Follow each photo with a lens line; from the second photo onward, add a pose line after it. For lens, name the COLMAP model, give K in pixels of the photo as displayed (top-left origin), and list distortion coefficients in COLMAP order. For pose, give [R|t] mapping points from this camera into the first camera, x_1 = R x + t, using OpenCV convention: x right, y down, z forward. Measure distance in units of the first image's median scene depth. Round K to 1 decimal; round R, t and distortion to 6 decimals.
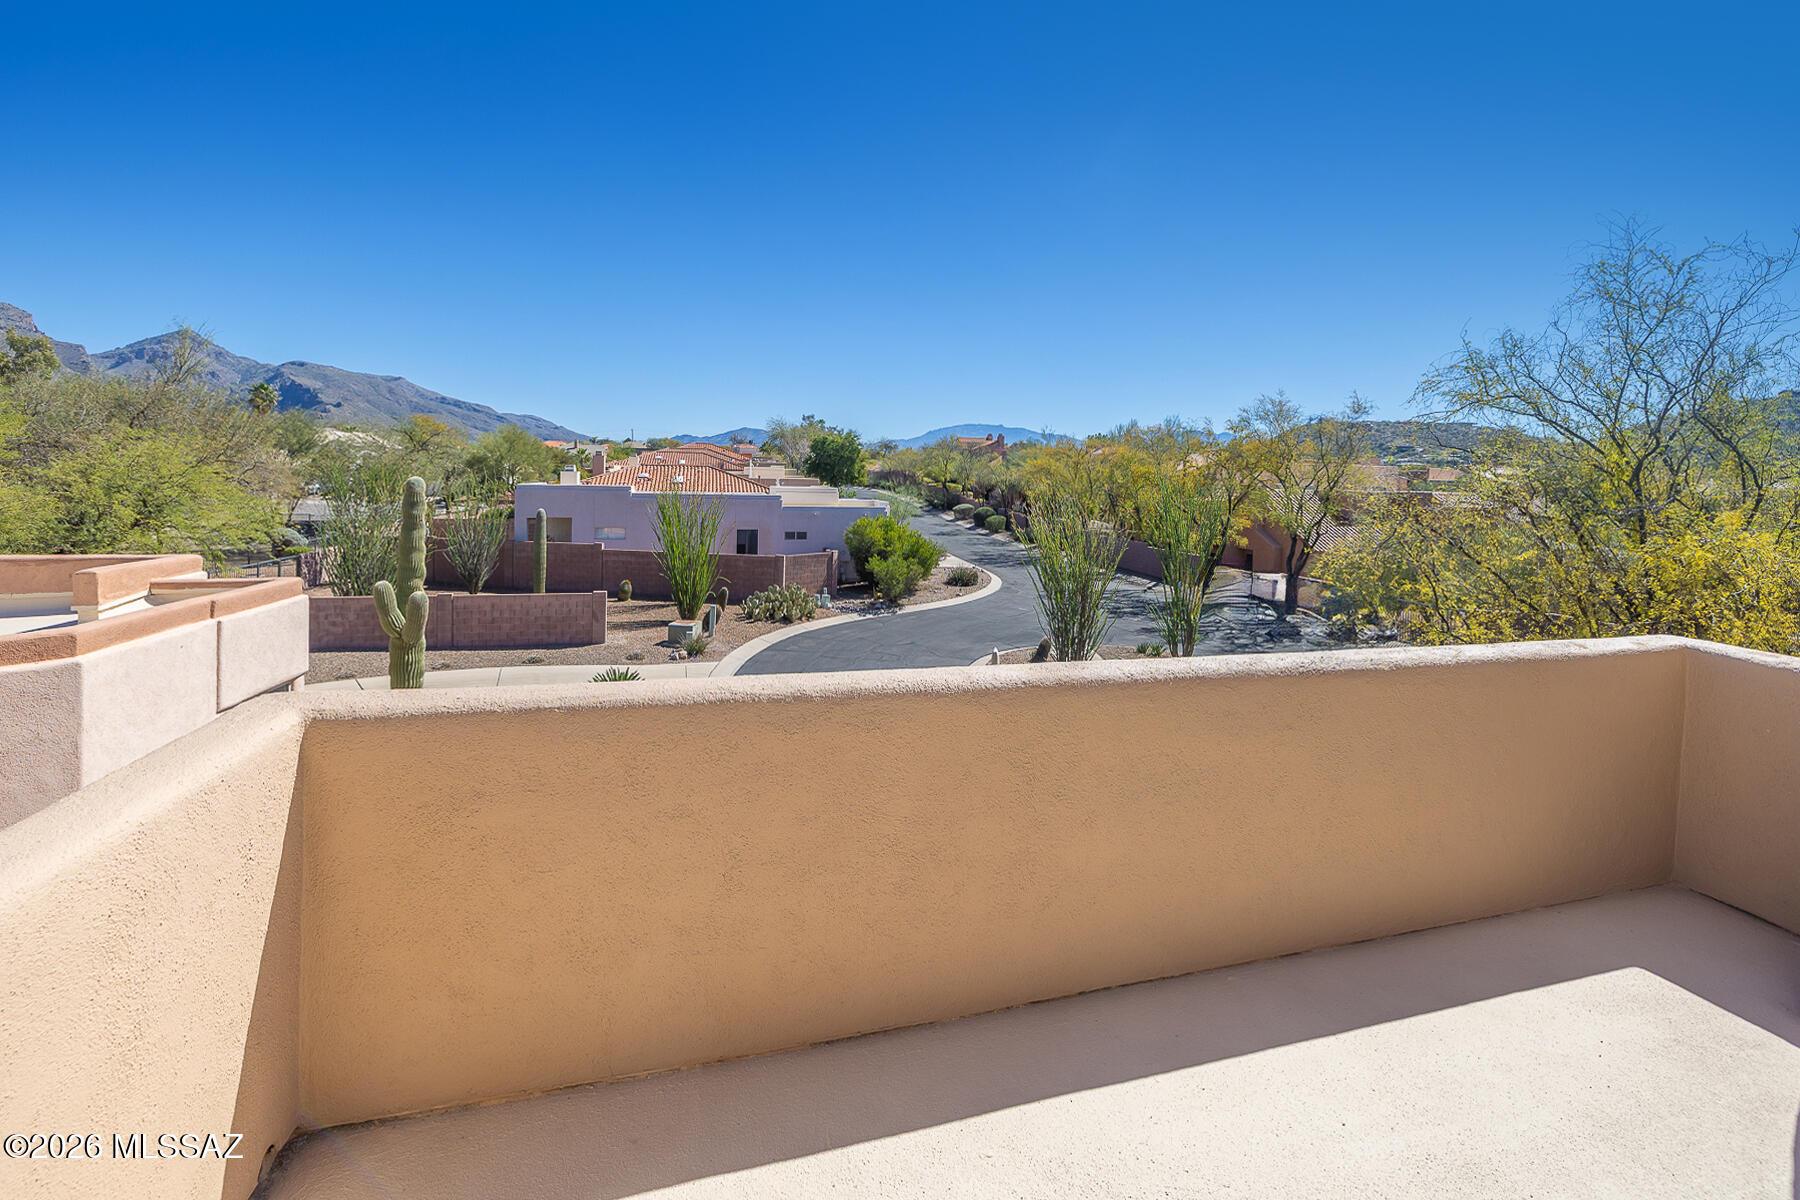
lens RADIAL K [[794.8, 0, 898.4], [0, 794.8, 486.4], [0, 0, 1]] dist [-0.001571, -0.000386]
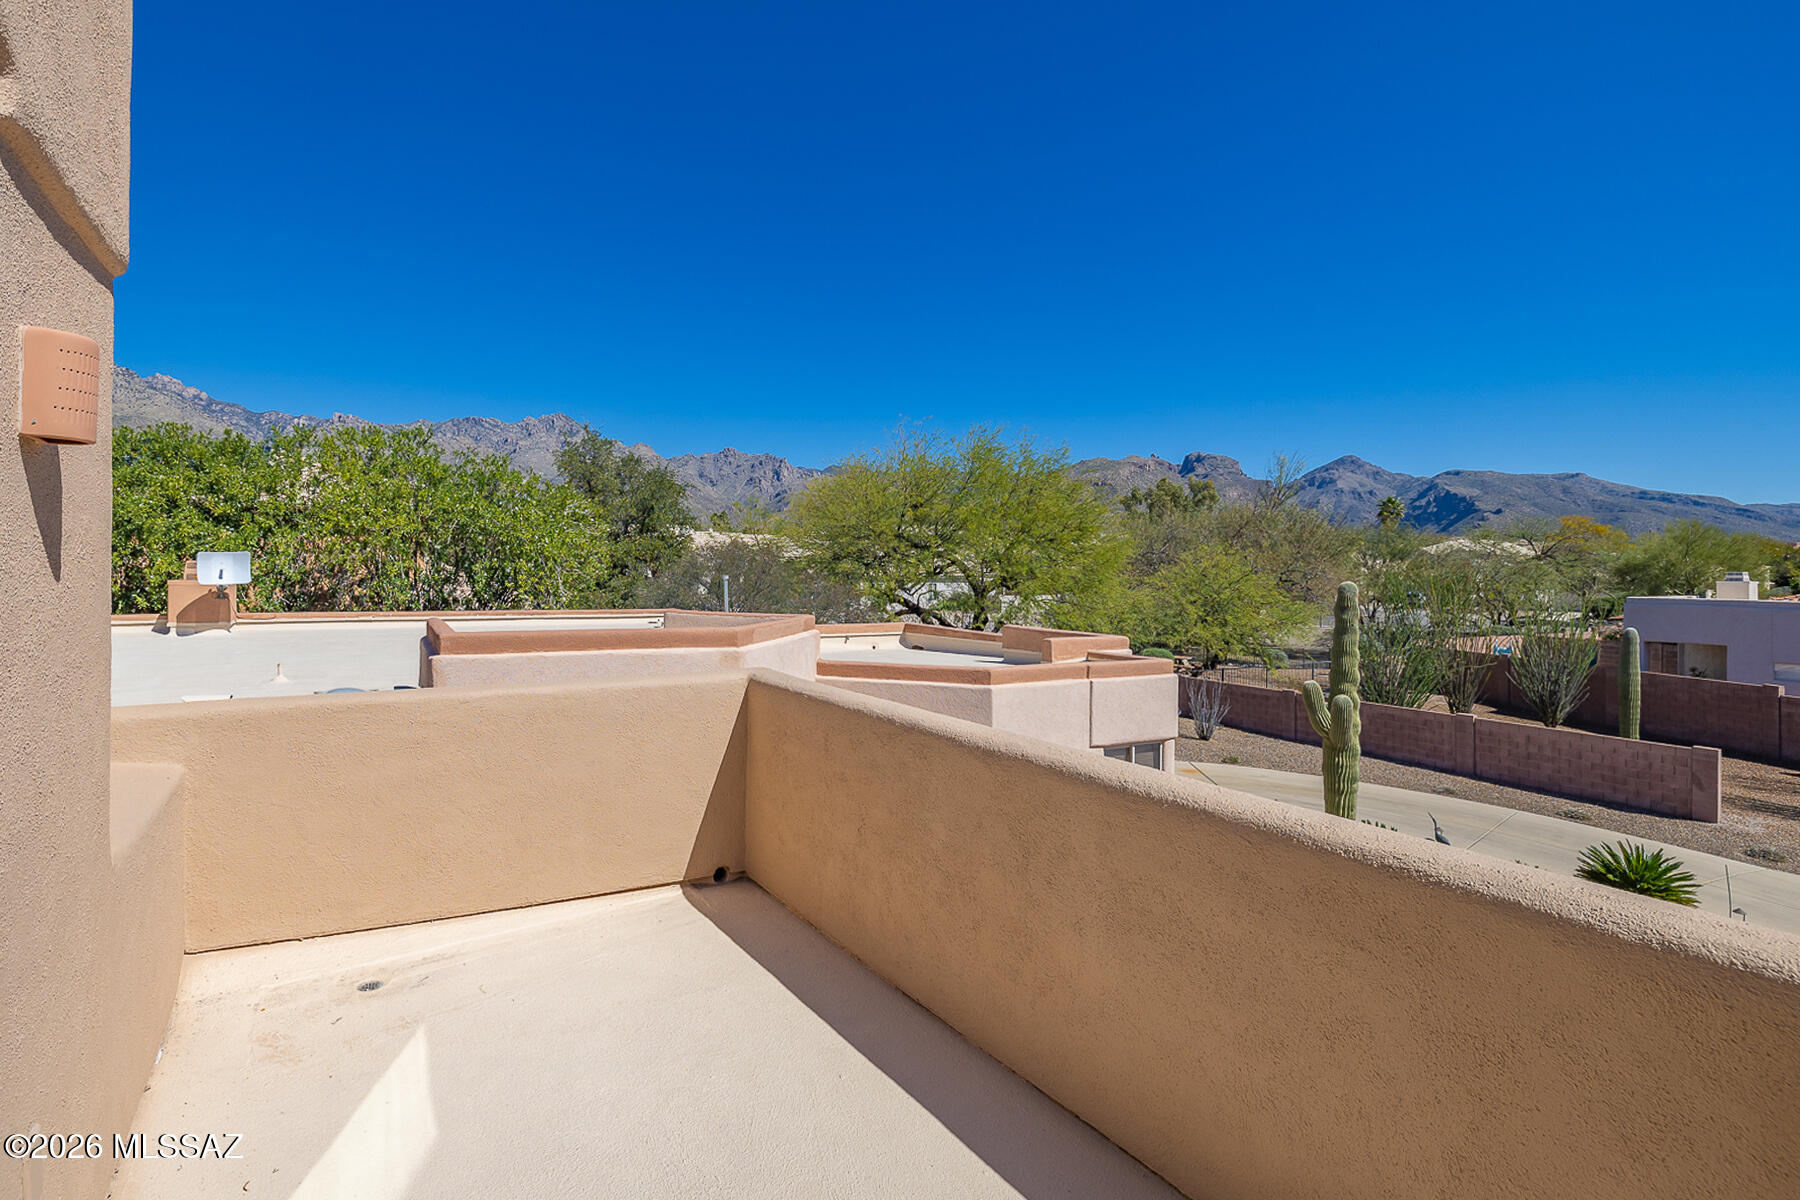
lens RADIAL K [[877.6, 0, 896.9], [0, 877.6, 547.8], [0, 0, 1]] dist [0.001921, 0.000362]
pose [[0.291711, -0.038651, -0.955725, 0.187031], [-0.020346, 0.998706, -0.046599, 0.005298], [0.956290, 0.033038, 0.290548, 0.077880]]
